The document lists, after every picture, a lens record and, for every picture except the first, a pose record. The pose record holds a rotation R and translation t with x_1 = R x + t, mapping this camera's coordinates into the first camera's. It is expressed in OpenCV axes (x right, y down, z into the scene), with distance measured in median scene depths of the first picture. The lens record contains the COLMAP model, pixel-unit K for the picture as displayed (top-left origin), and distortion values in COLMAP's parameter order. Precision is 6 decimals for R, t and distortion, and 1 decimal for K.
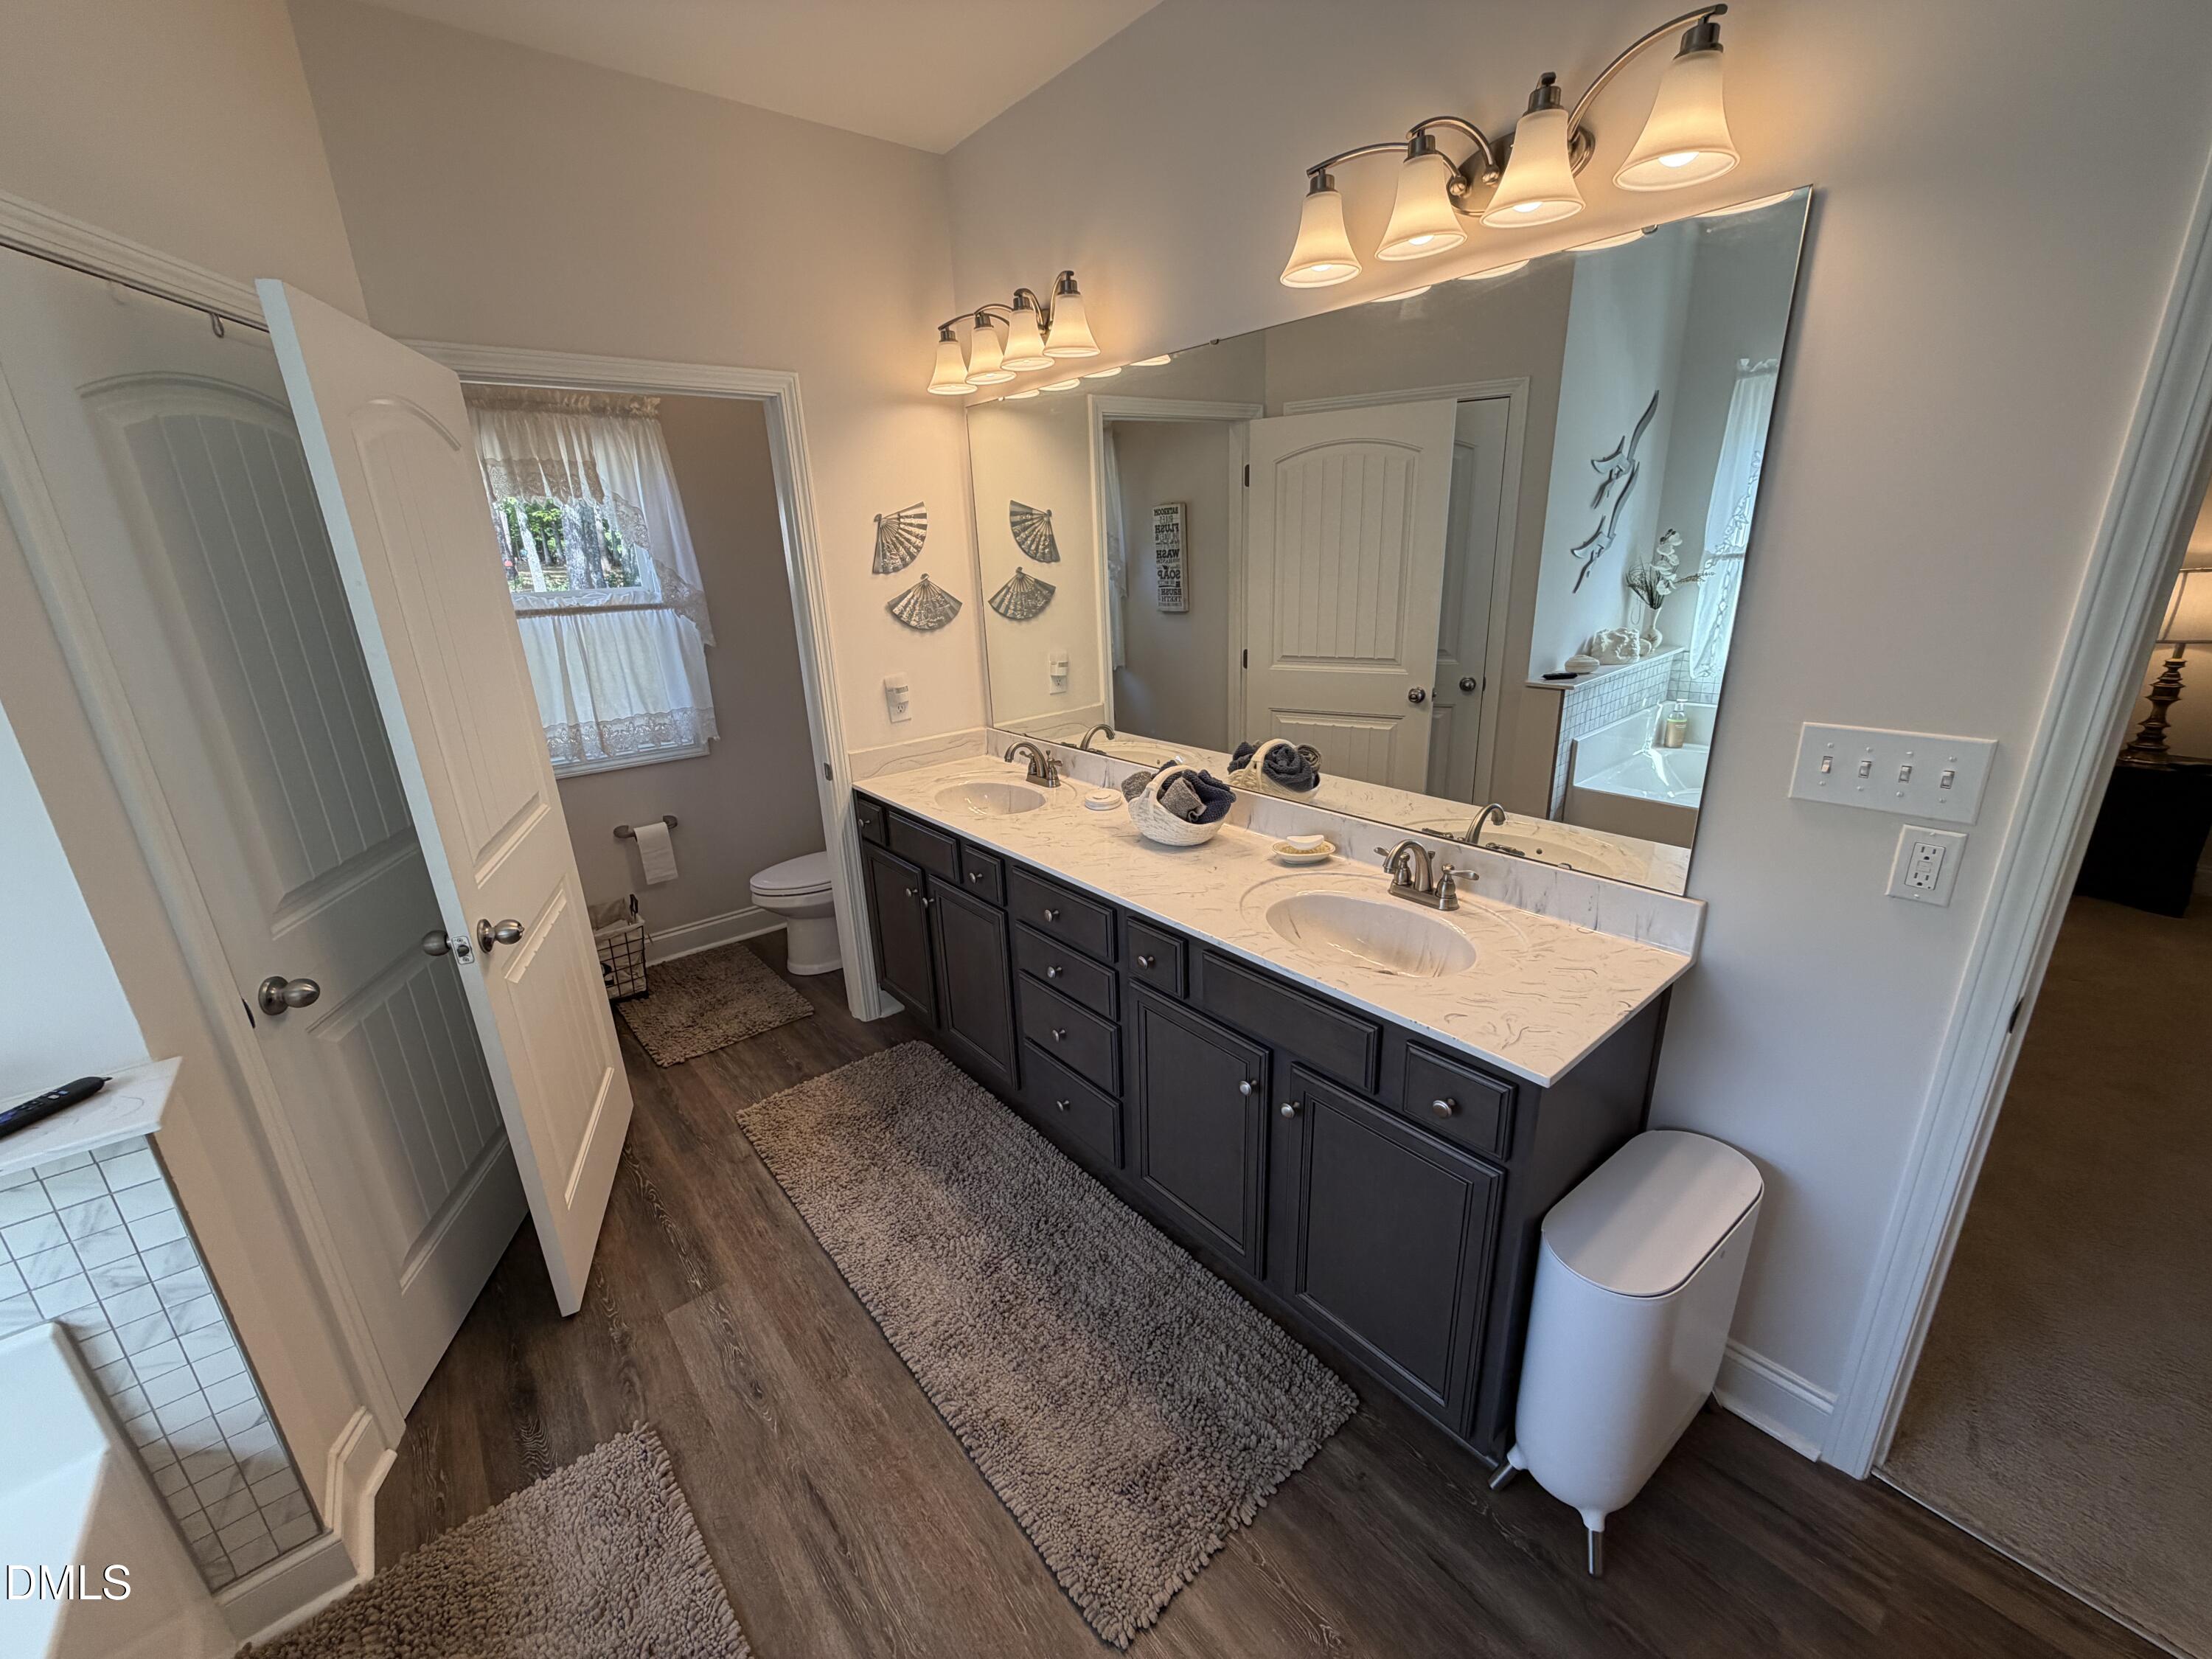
lens RADIAL K [[881.0, 0, 1096.5], [0, 881.0, 829.7], [0, 0, 1]] dist [-0.000414, 0.000022]
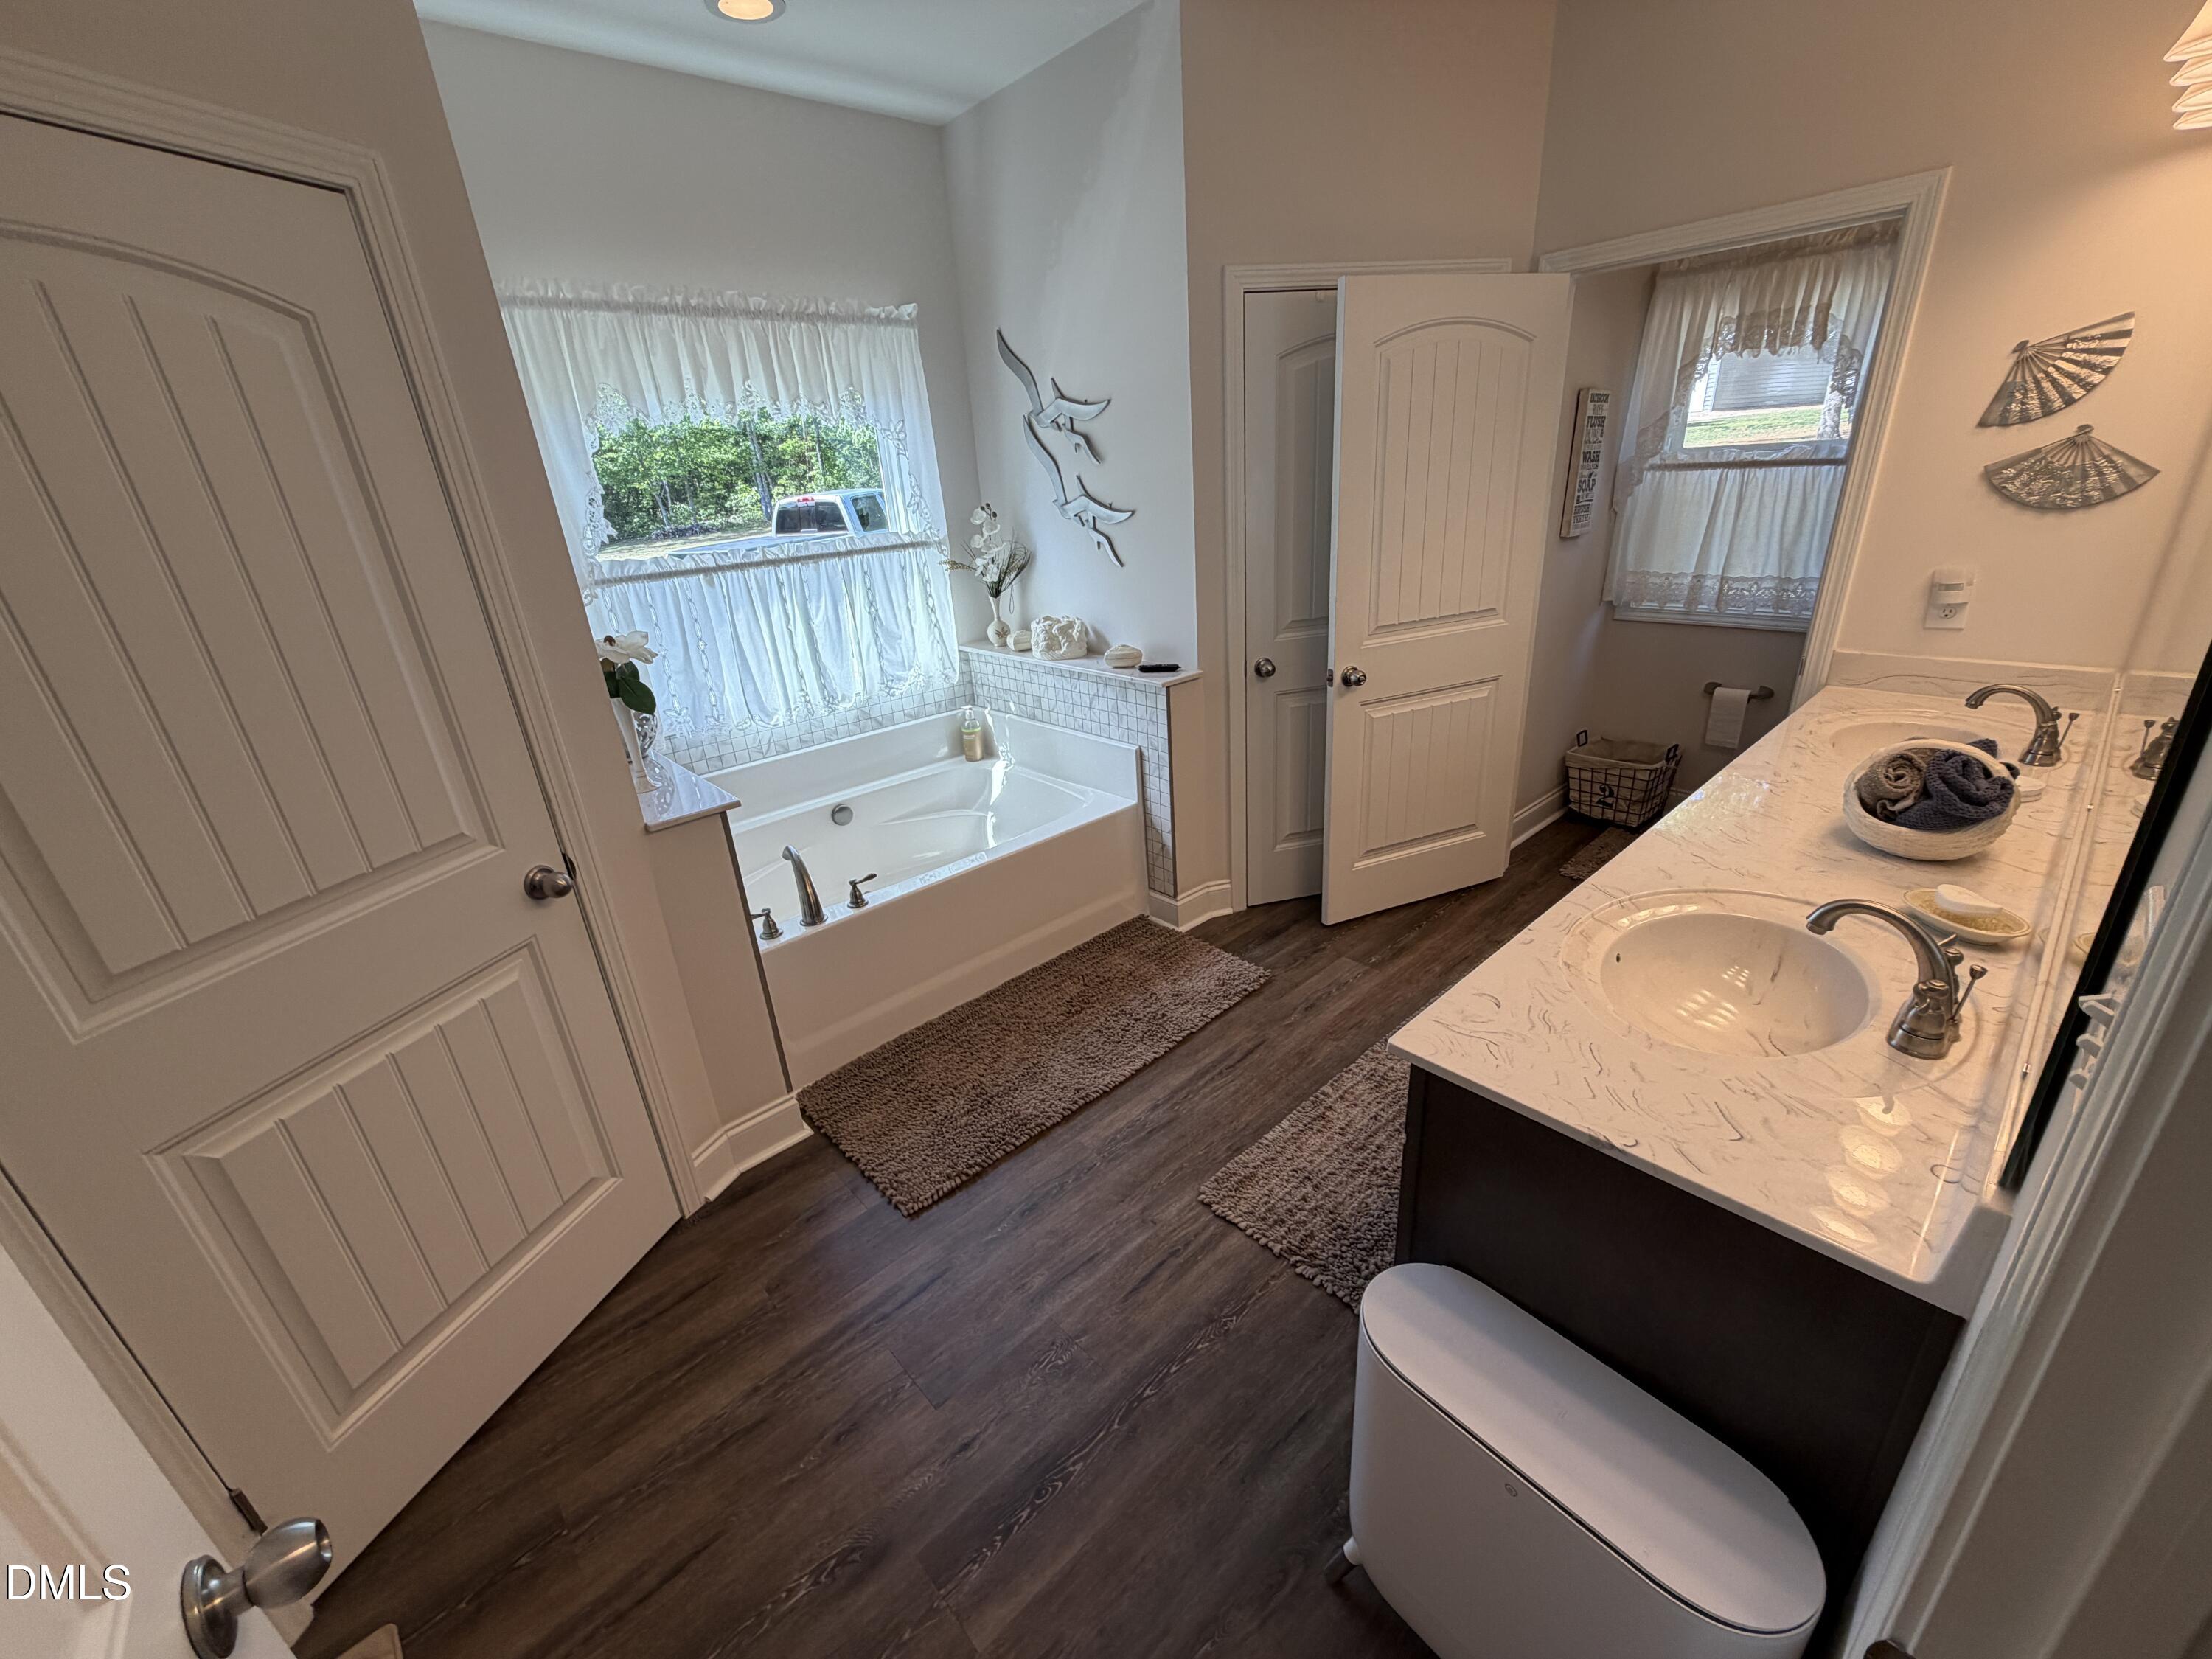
lens RADIAL K [[881.0, 0, 1098.3], [0, 881.0, 829.0], [0, 0, 1]] dist [-0.000414, 0.000022]
pose [[0.048031, 0.407998, -0.911719, 0.832692], [-0.247932, 0.889076, 0.384803, -0.131827], [0.967586, 0.207562, 0.143859, 0.347886]]
